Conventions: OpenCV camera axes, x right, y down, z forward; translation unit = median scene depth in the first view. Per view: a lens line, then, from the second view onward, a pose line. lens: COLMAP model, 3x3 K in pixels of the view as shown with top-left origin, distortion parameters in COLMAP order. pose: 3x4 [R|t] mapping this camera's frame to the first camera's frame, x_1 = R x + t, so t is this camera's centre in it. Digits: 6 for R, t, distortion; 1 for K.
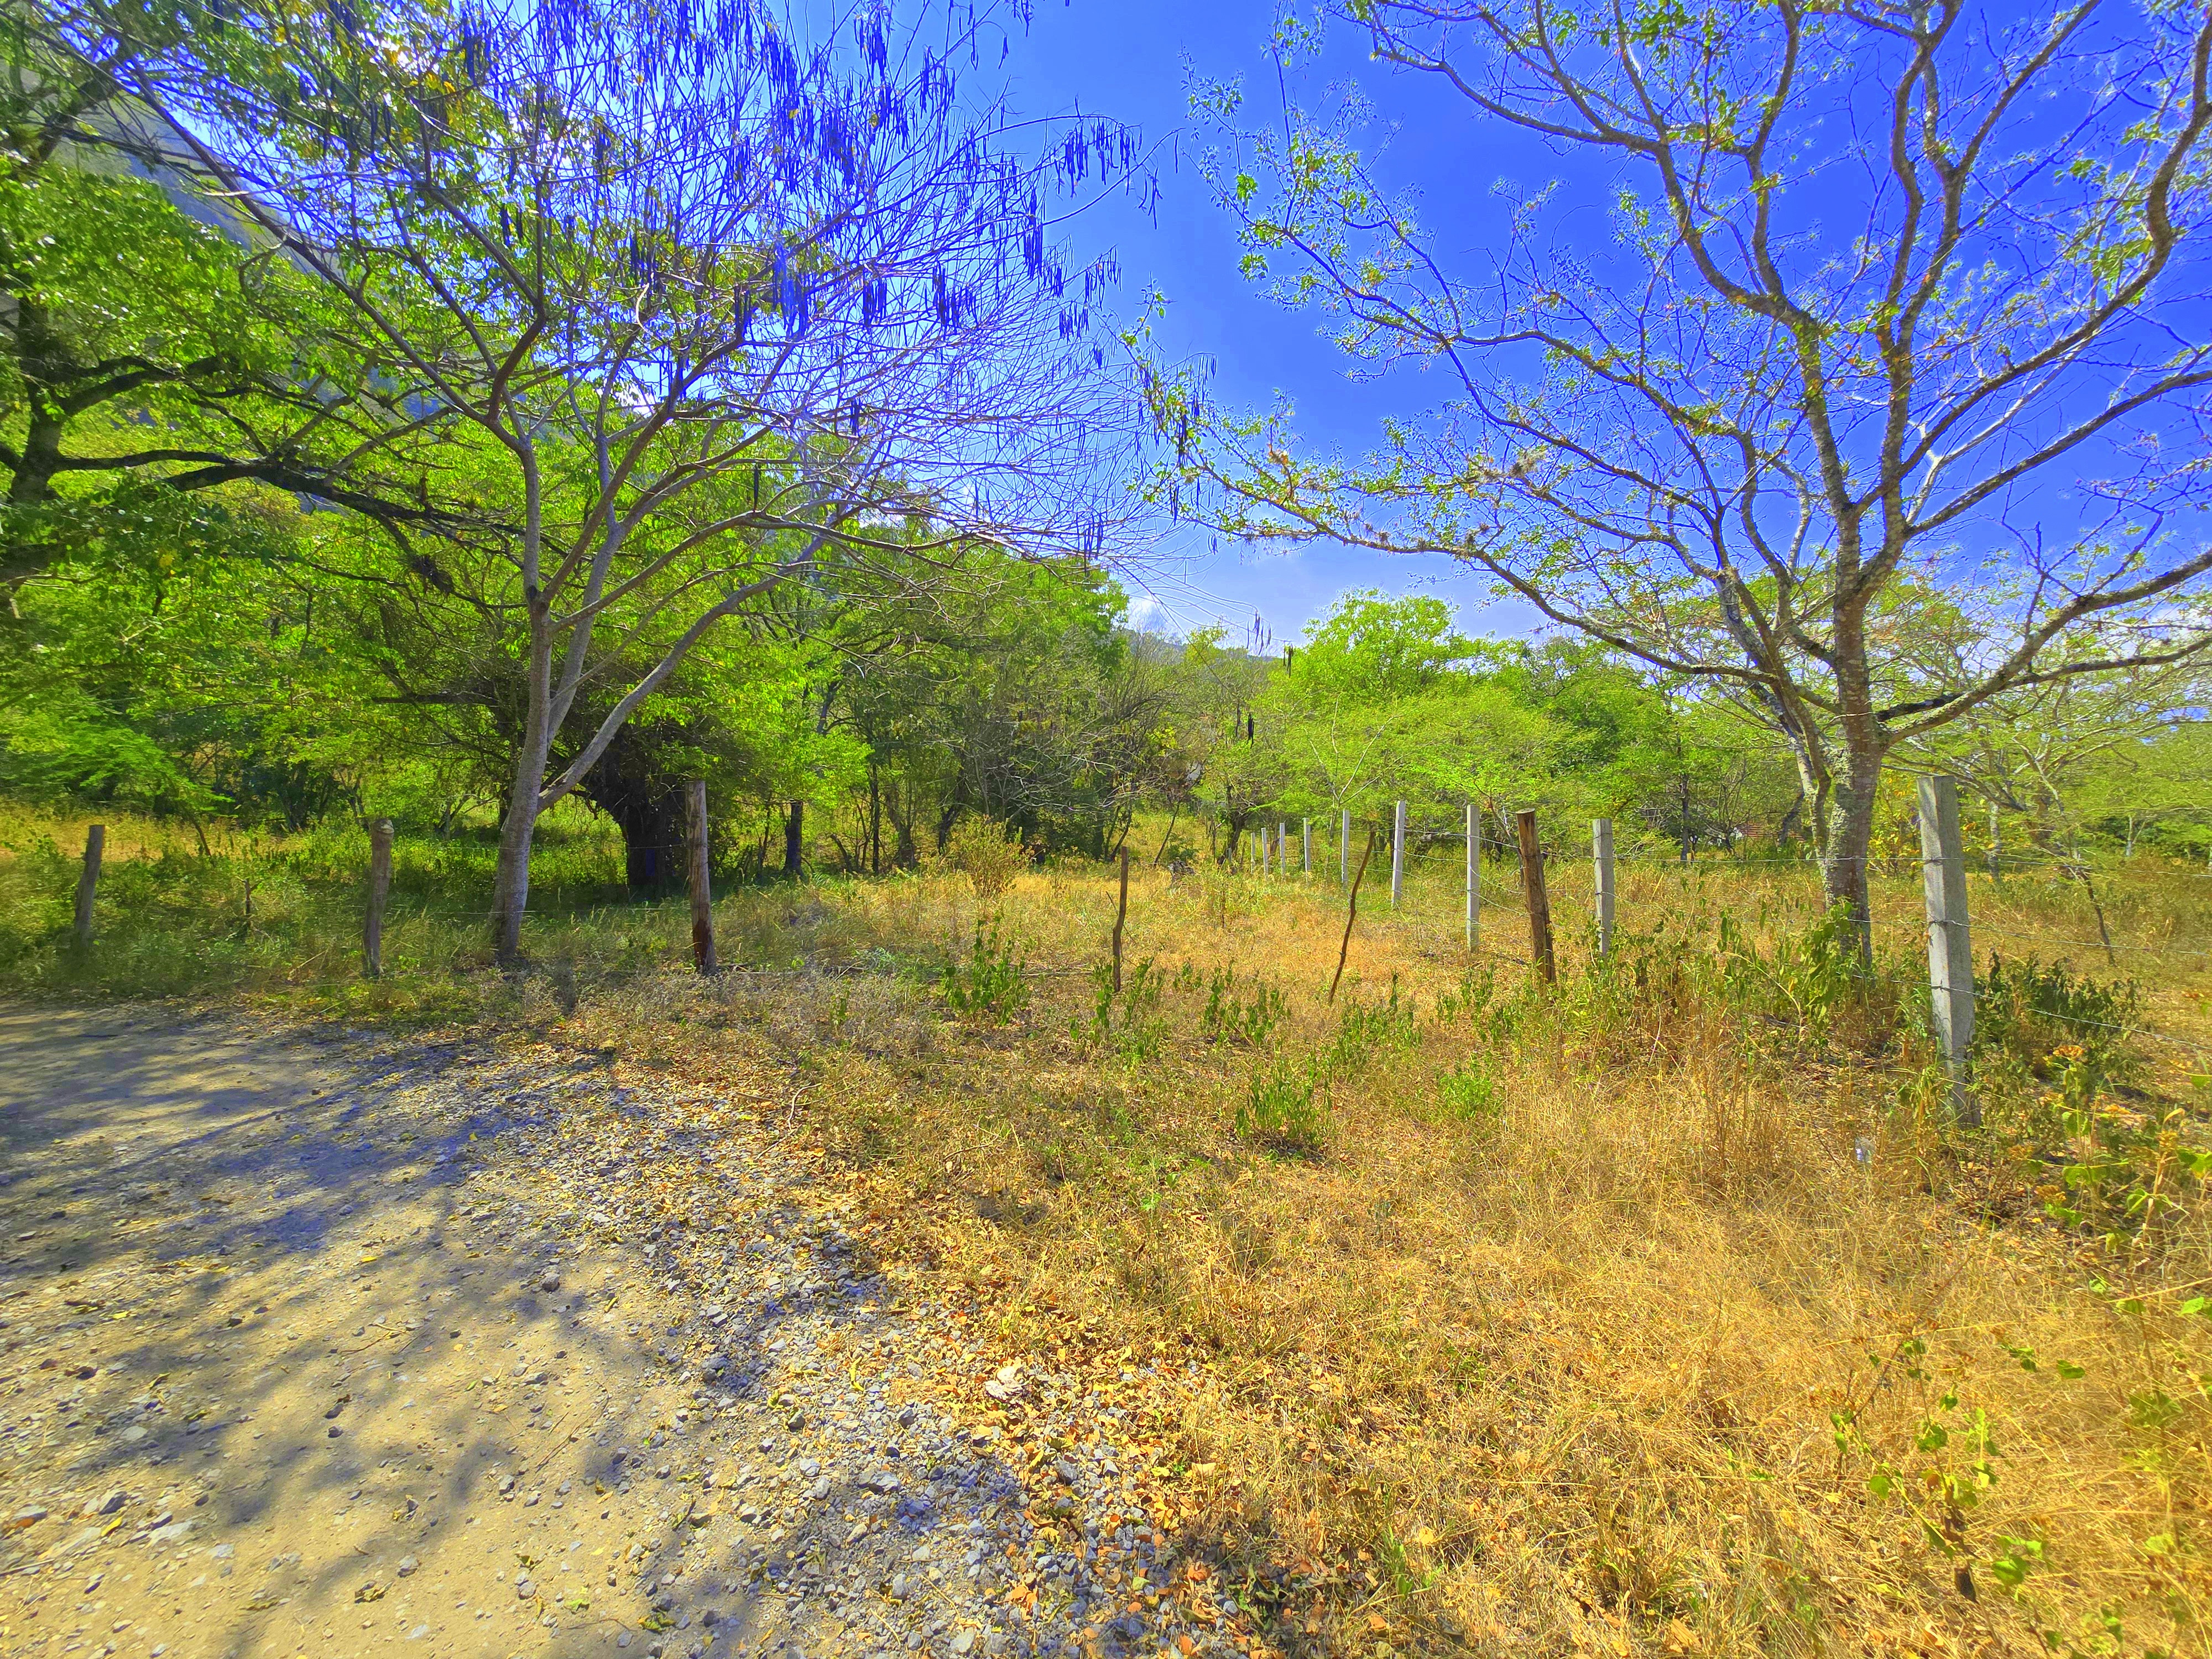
lens RADIAL K [[906.8, 0, 1106.0], [0, 906.8, 829.5], [0, 0, 1]] dist [-0.000945, -0.000450]
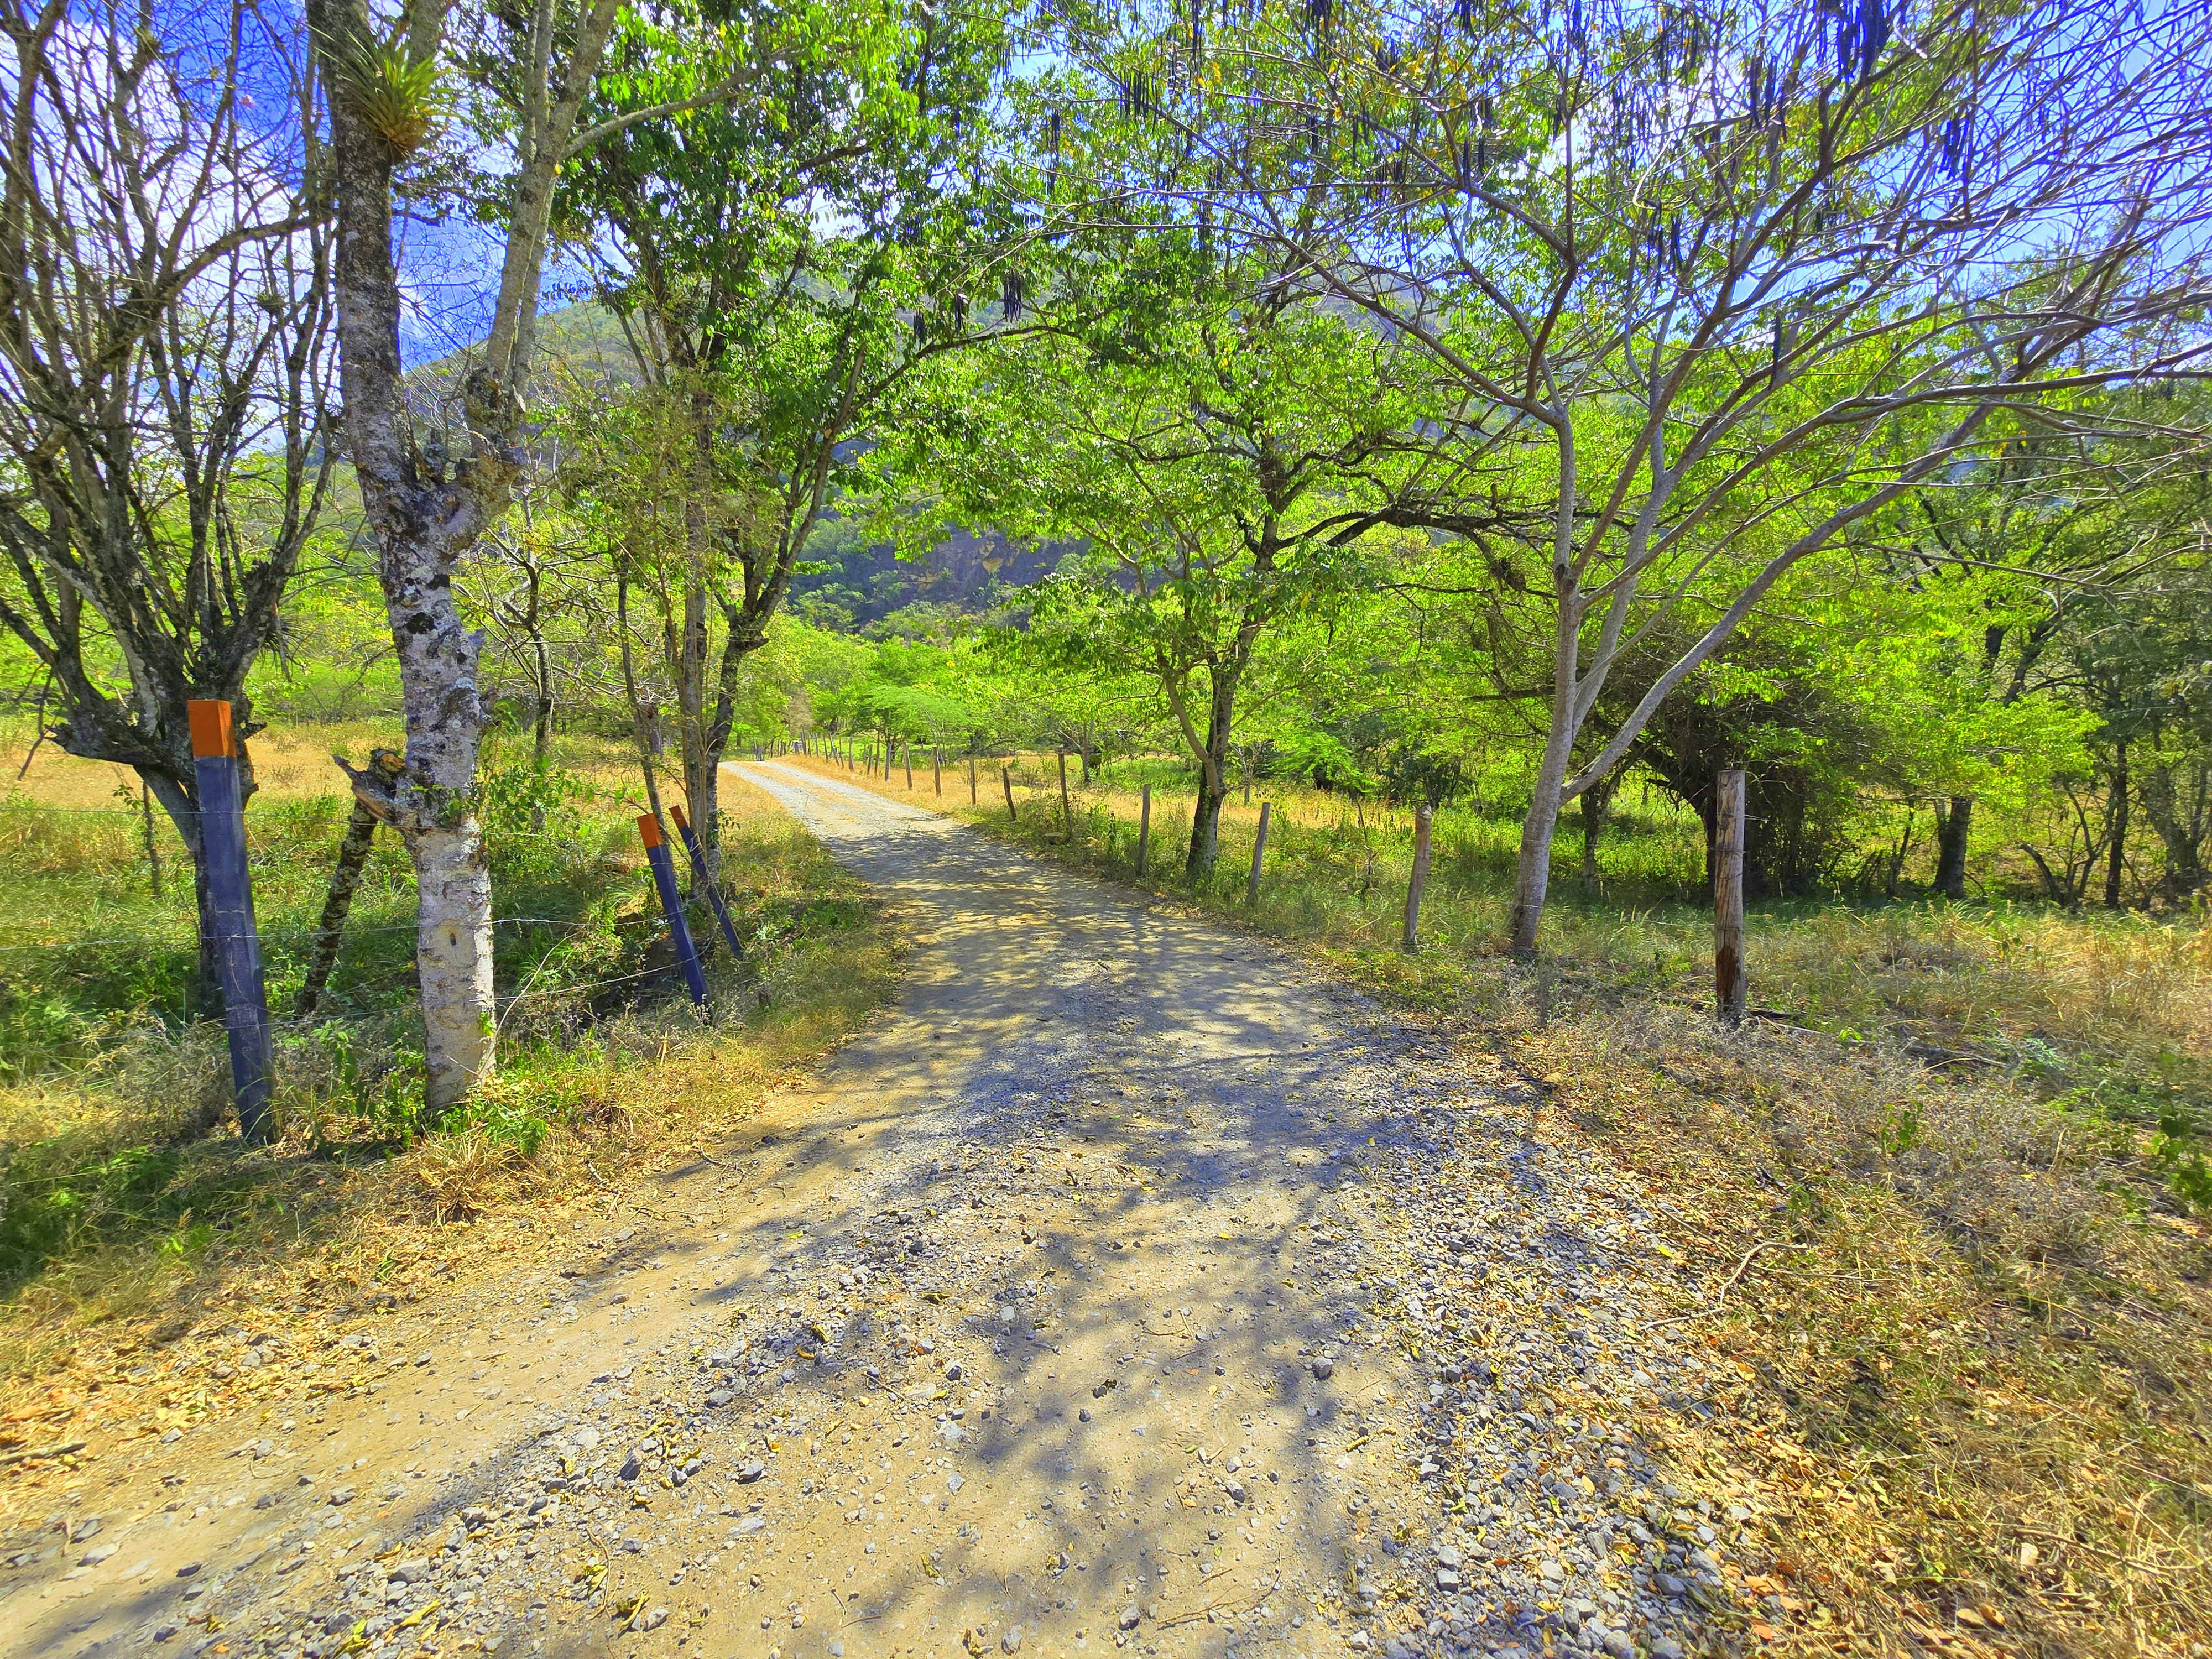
lens RADIAL K [[906.8, 0, 1106.0], [0, 906.8, 829.5], [0, 0, 1]] dist [-0.000945, -0.000450]
pose [[0.451360, 0.057662, -0.890477, 0.006376], [-0.045498, 0.998099, 0.041569, -0.007576], [0.891181, 0.021752, 0.453126, 0.108854]]
